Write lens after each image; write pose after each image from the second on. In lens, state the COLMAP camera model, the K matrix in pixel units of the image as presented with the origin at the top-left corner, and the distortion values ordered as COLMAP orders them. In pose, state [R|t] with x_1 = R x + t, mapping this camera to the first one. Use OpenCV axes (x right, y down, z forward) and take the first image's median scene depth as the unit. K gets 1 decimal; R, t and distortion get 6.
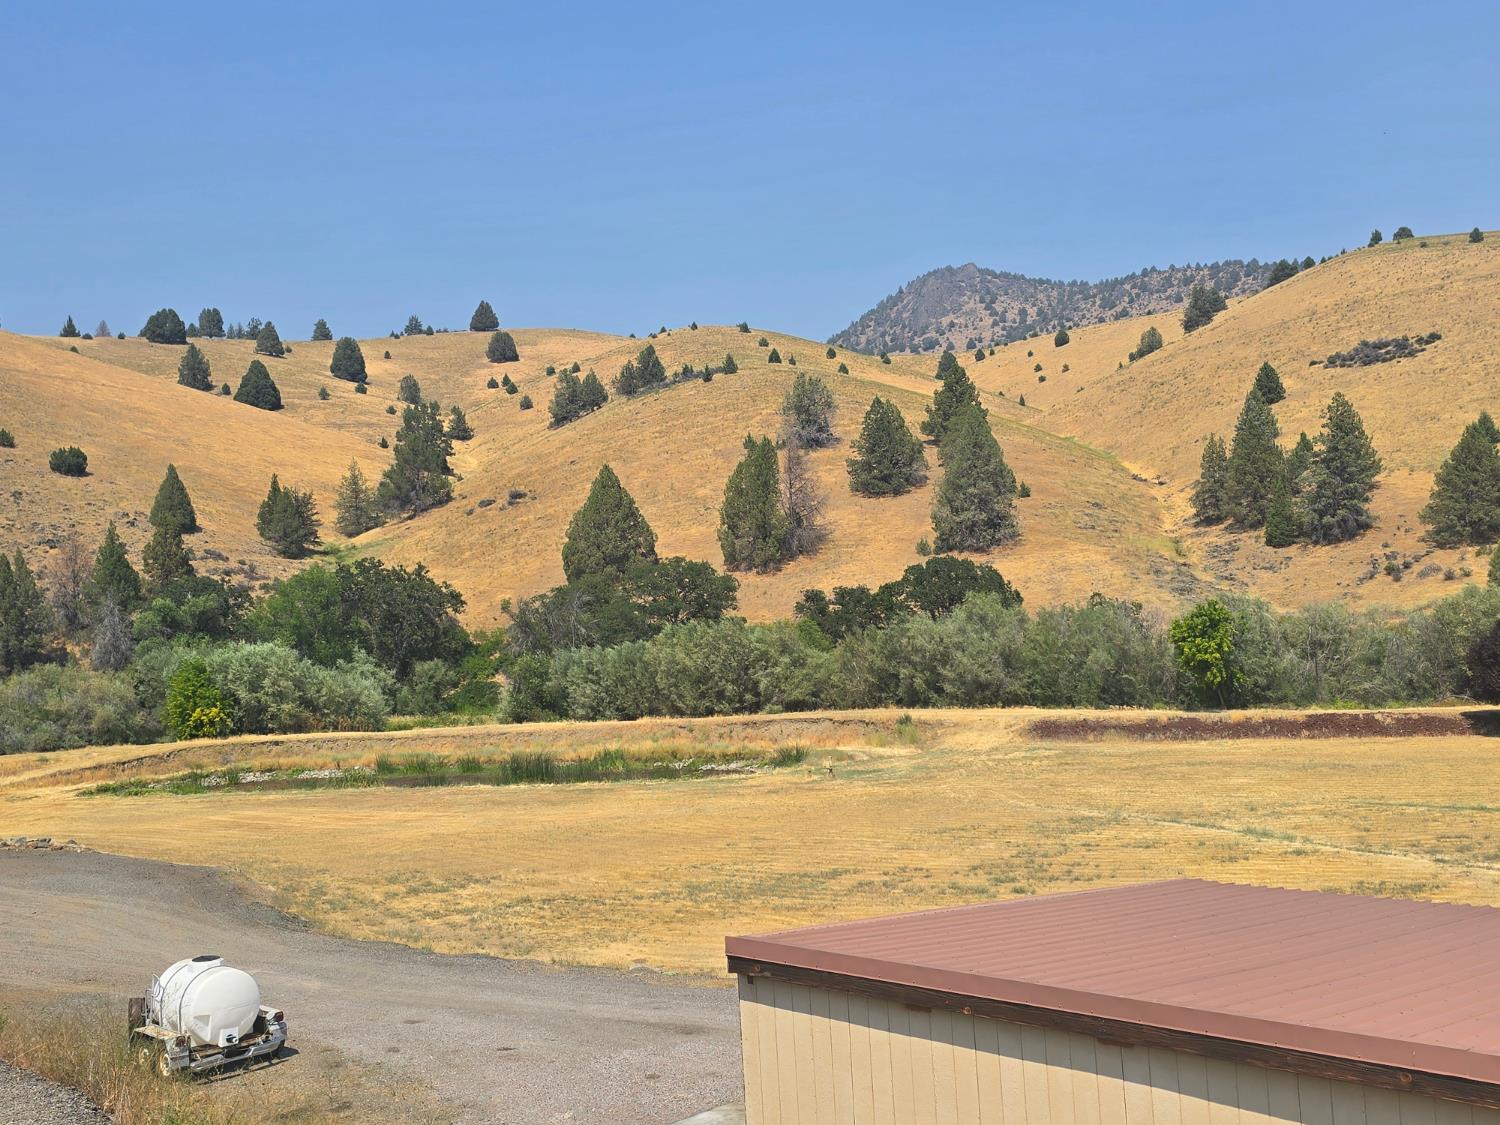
lens RADIAL K [[1448.3, 0, 745.8], [0, 1448.3, 573.2], [0, 0, 1]] dist [0.043216, 0.000000]
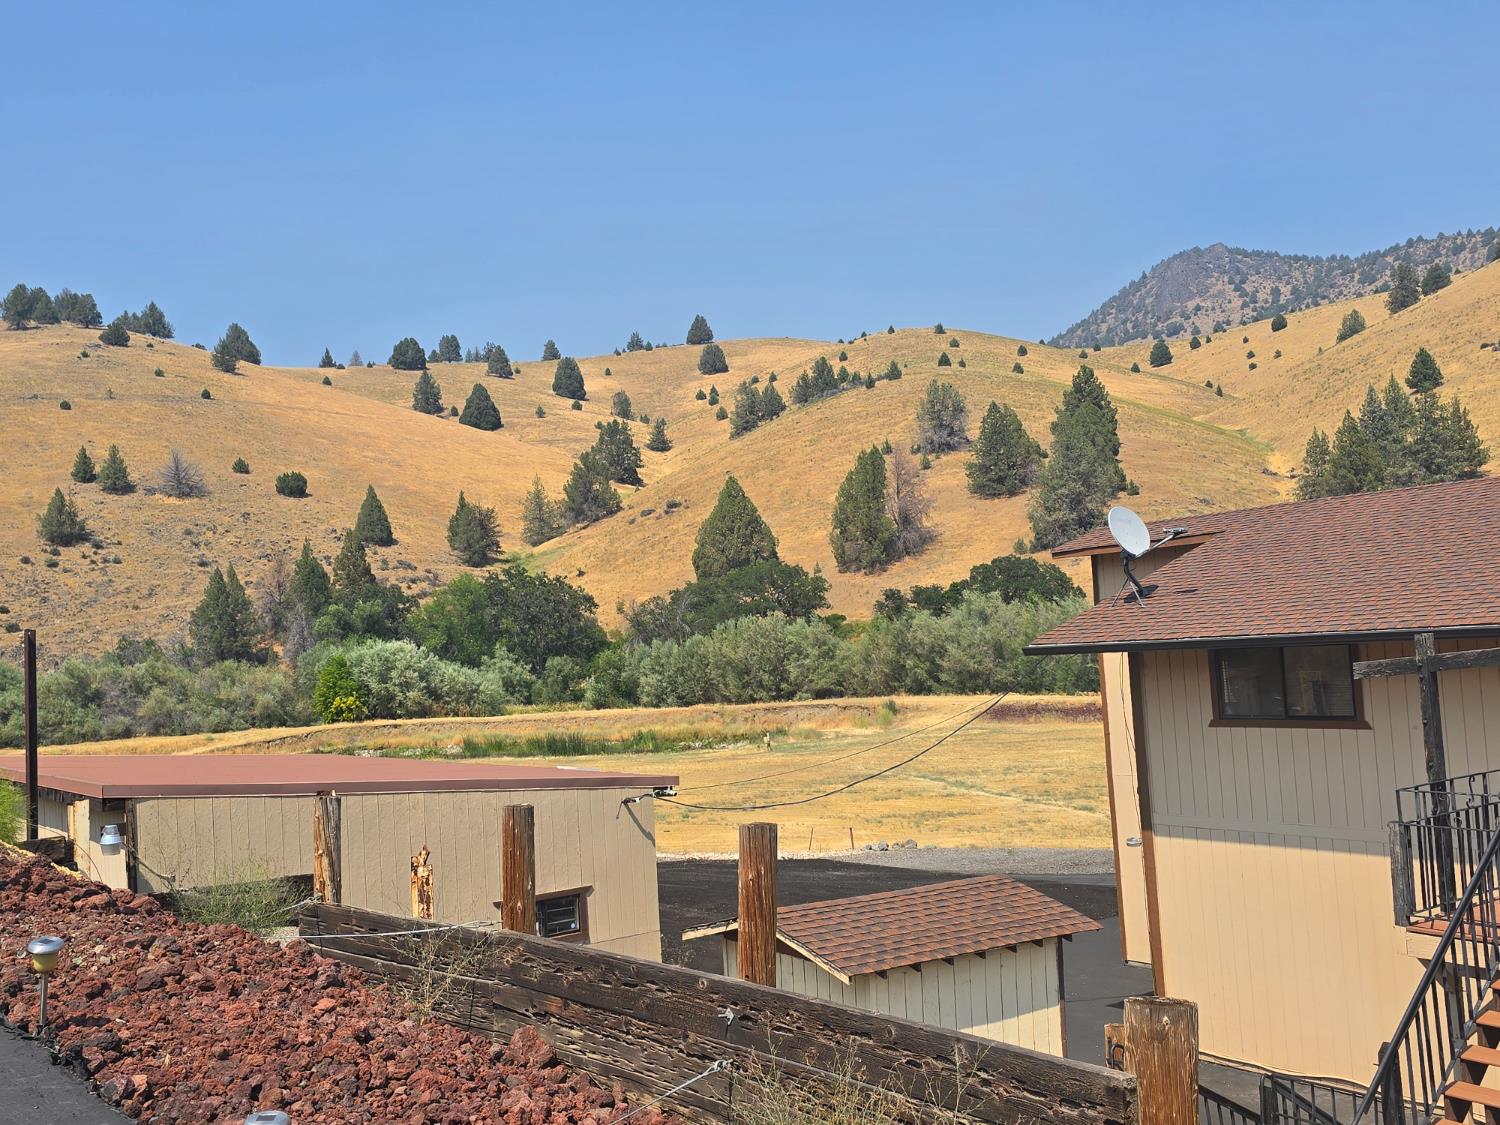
lens RADIAL K [[1448.3, 0, 736.9], [0, 1448.3, 585.5], [0, 0, 1]] dist [0.043216, 0.000000]
pose [[0.982817, -0.015373, -0.183941, 0.088647], [0.017141, 0.999821, 0.008024, -0.001157], [0.183784, -0.011040, 0.982905, -0.055959]]
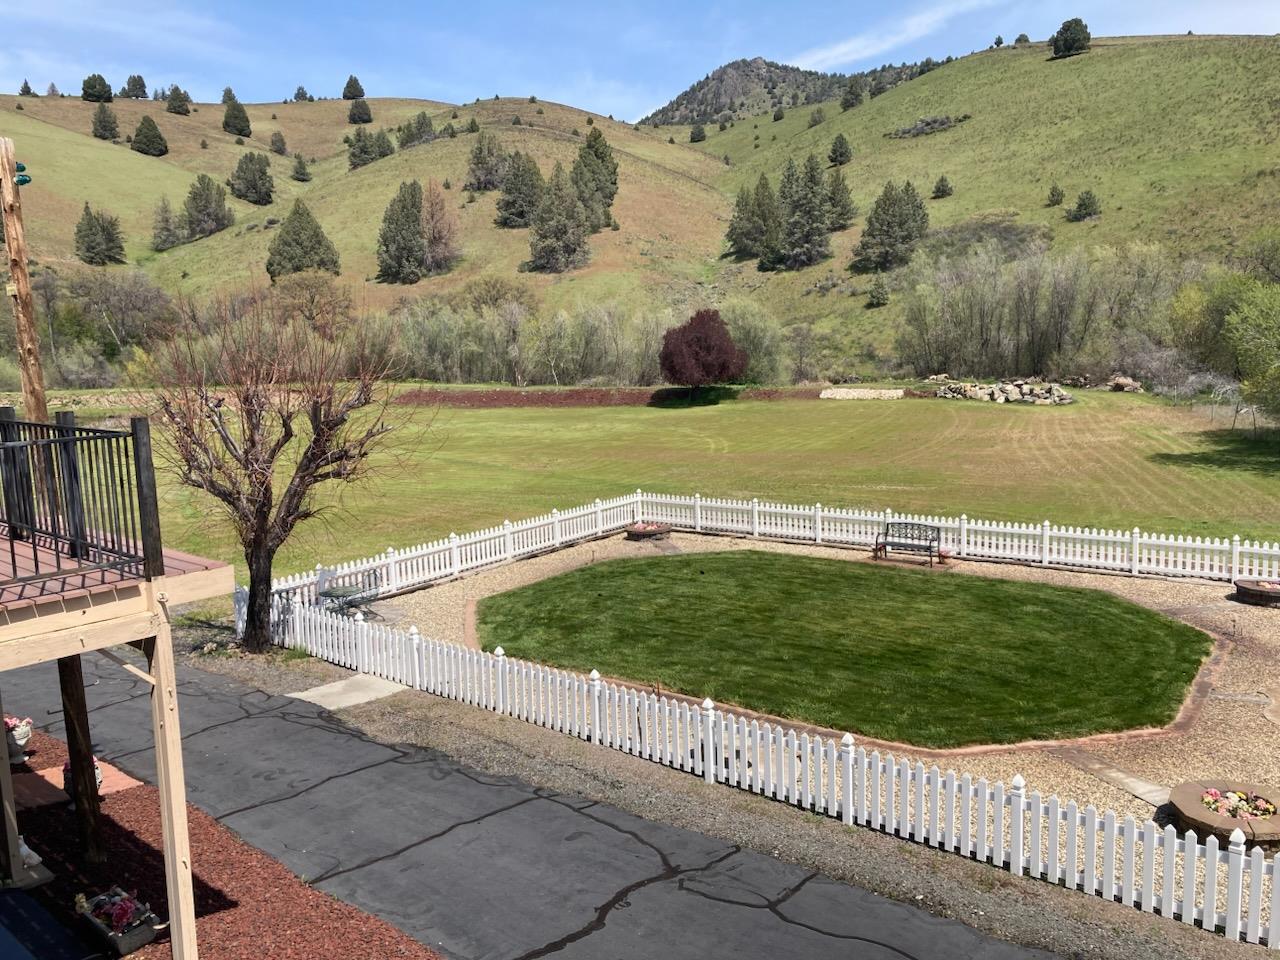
lens RADIAL K [[1021.6, 0, 642.5], [0, 1021.6, 488.6], [0, 0, 1]] dist [0.002823, 0.012988]
pose [[0.999559, 0.014987, 0.025625, 0.166250], [-0.019568, 0.981766, 0.189083, 0.002687], [-0.022324, -0.189501, 0.981627, 0.018508]]
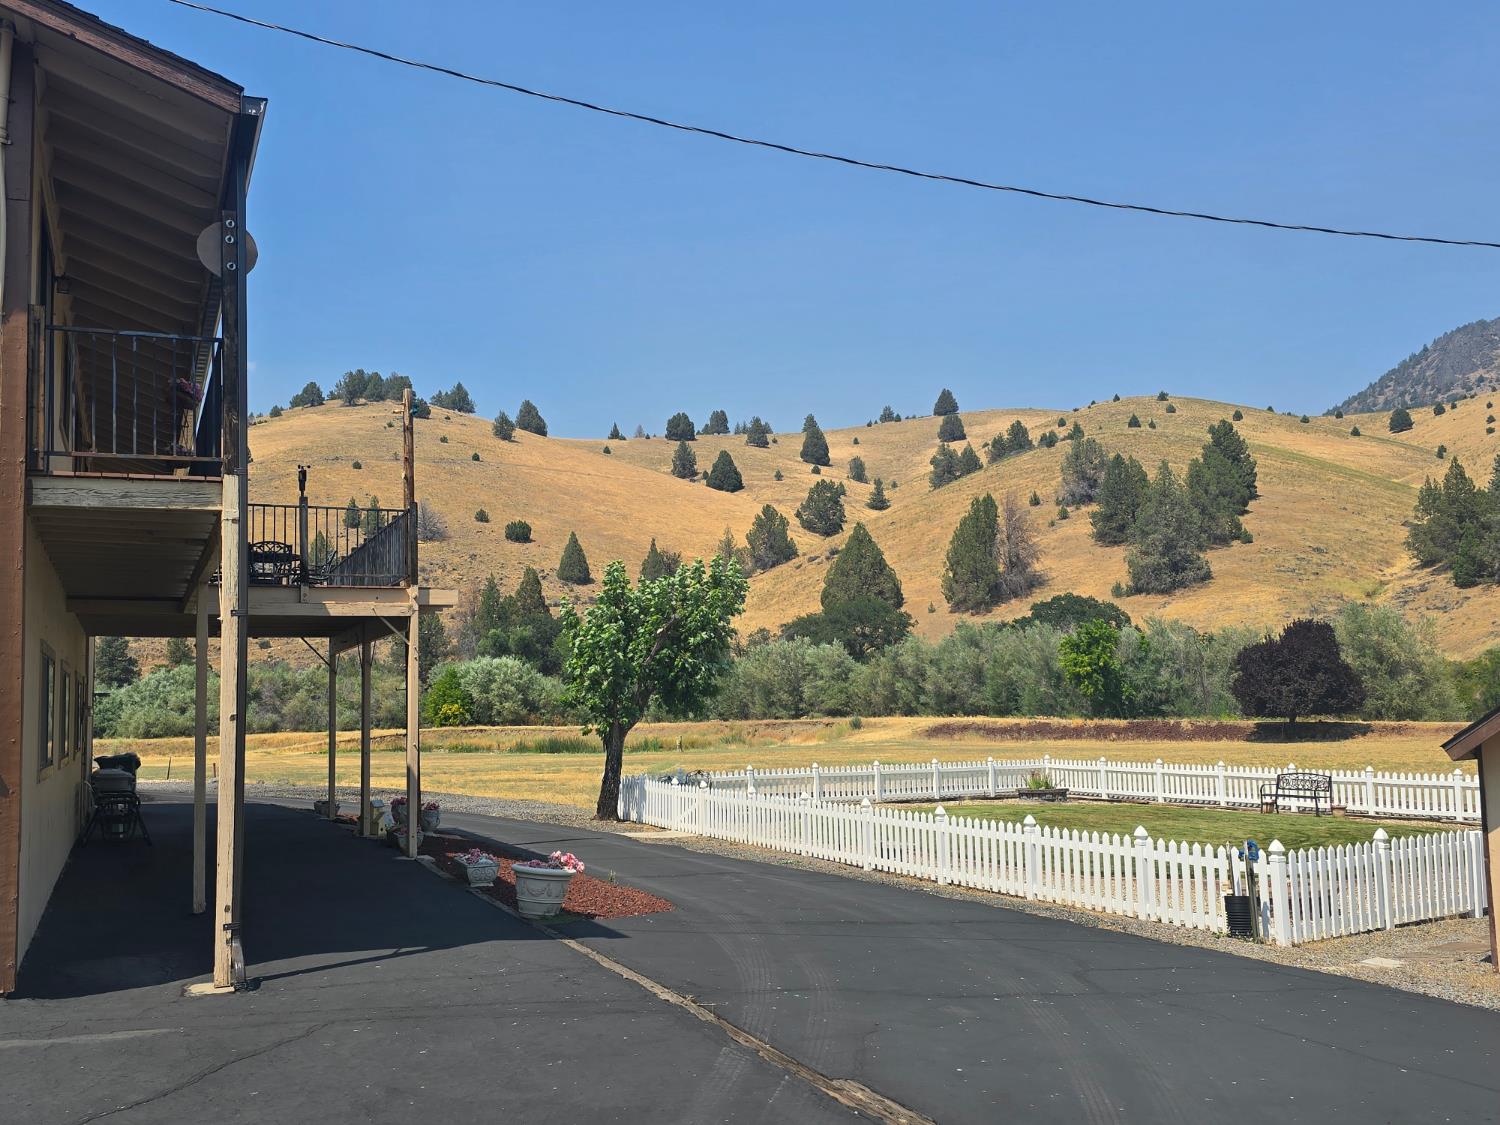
lens RADIAL K [[1308.8, 0, 749.3], [0, 1308.8, 593.0], [0, 0, 1]] dist [0.079724, -0.115228]
pose [[0.921384, -0.002741, -0.388645, 0.195787], [-0.009650, 0.999505, -0.029927, 0.012762], [0.388535, 0.031325, 0.920901, -0.009491]]
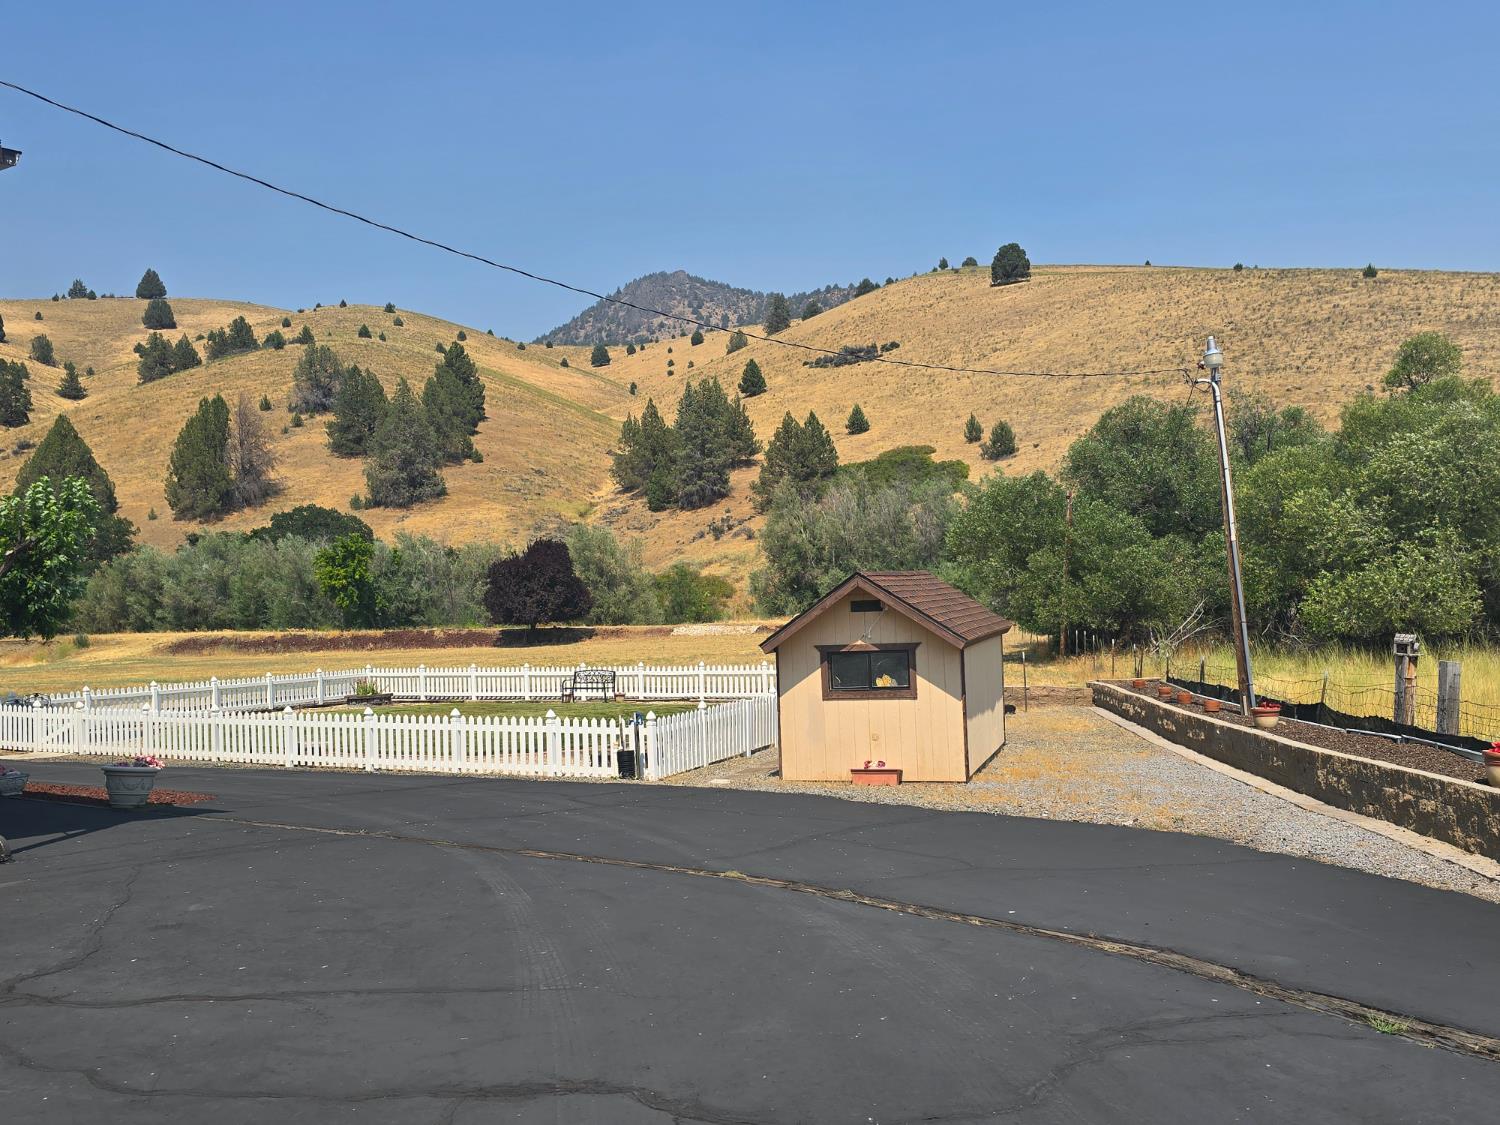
lens RADIAL K [[1308.8, 0, 761.8], [0, 1308.8, 603.0], [0, 0, 1]] dist [0.079724, -0.115228]
pose [[0.982333, 0.017516, 0.186319, 0.186568], [-0.024665, 0.999043, 0.036122, 0.011400], [-0.185508, -0.040079, 0.981825, -0.029816]]
